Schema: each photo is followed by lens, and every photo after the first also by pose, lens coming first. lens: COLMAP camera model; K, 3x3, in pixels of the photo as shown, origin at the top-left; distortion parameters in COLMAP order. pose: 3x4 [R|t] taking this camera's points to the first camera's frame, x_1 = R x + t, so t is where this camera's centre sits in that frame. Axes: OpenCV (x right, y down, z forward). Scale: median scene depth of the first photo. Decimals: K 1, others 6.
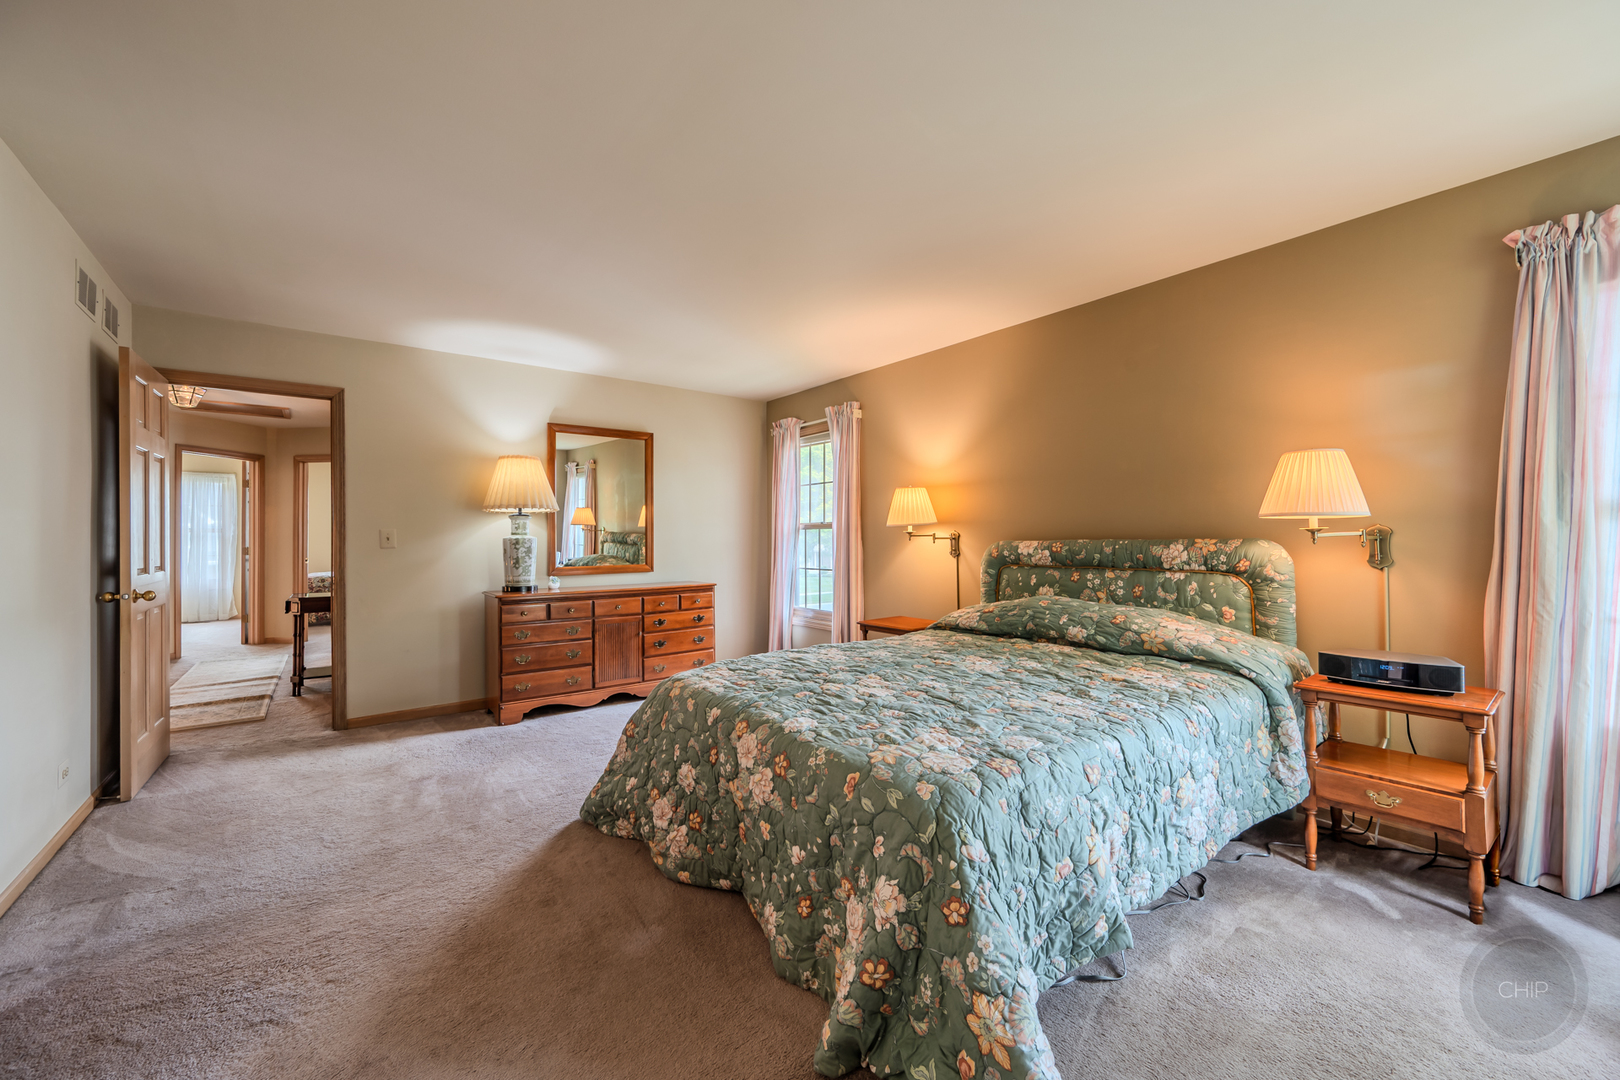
lens RADIAL K [[636.3, 0, 806.1], [0, 636.3, 546.1], [0, 0, 1]] dist [-0.003260, 0.001630]
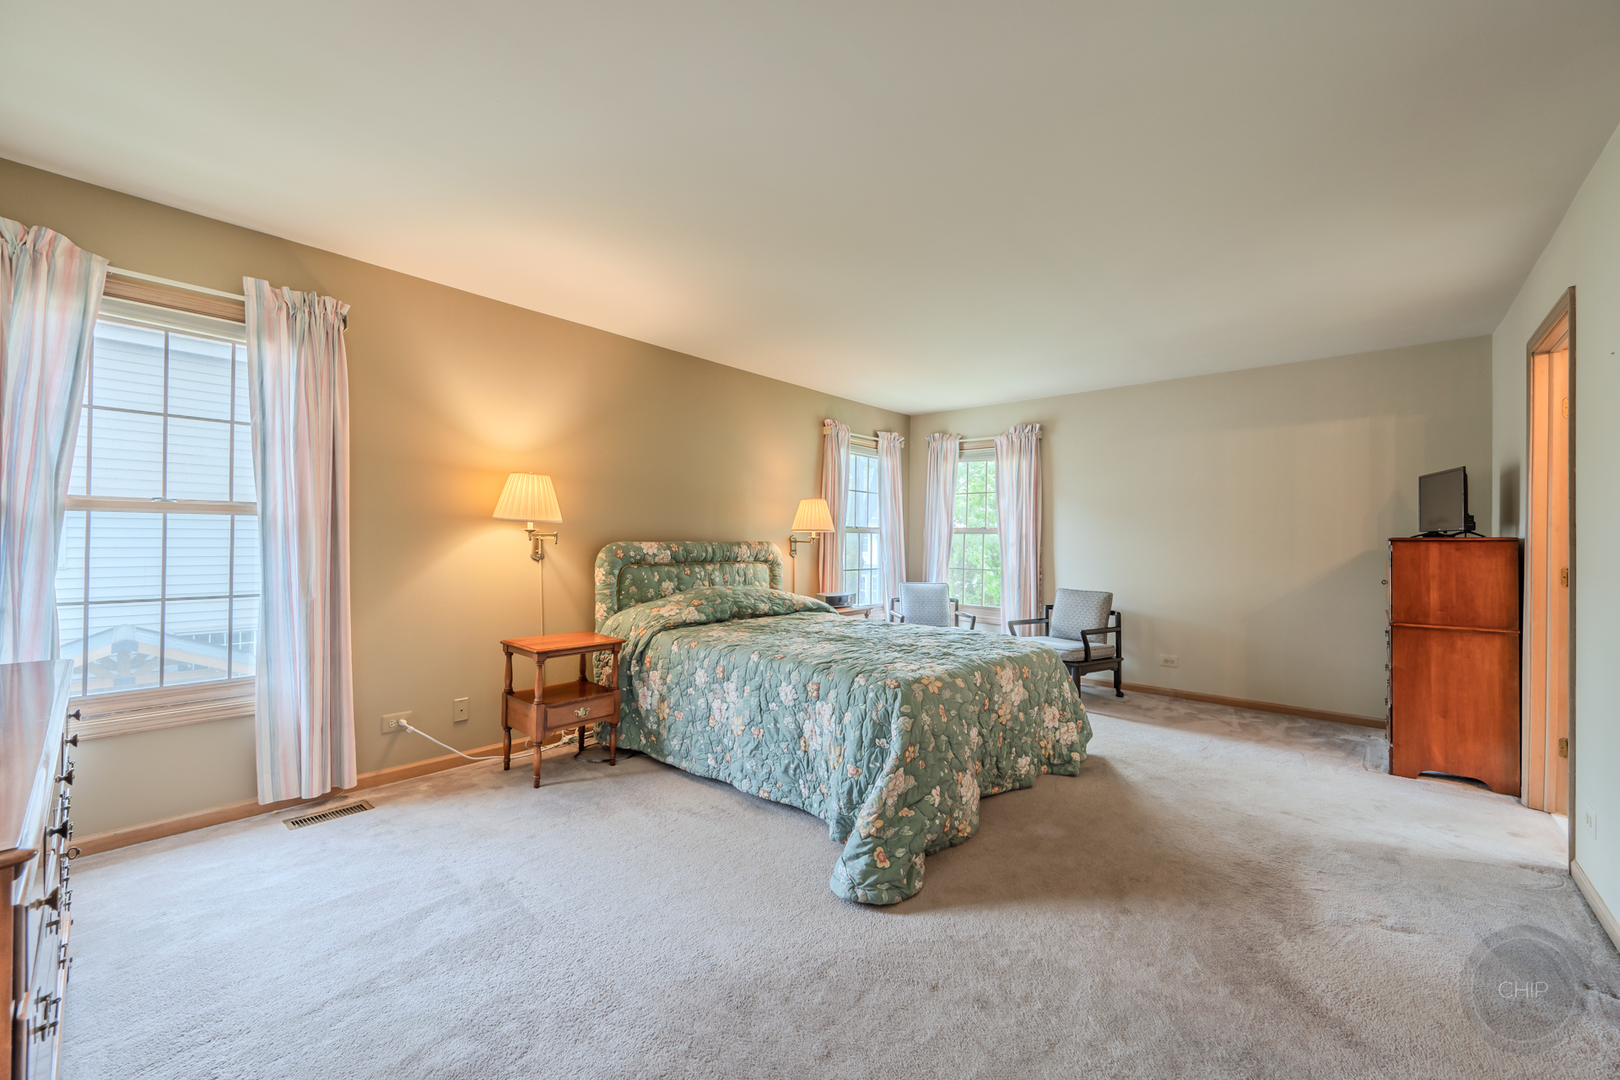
lens RADIAL K [[636.3, 0, 805.8], [0, 636.3, 547.5], [0, 0, 1]] dist [-0.003260, 0.001630]
pose [[-0.192049, 0.001767, 0.981384, -0.817553], [0.007486, 0.999972, -0.000336, 0.003835], [-0.981357, 0.007282, -0.192057, 0.976544]]
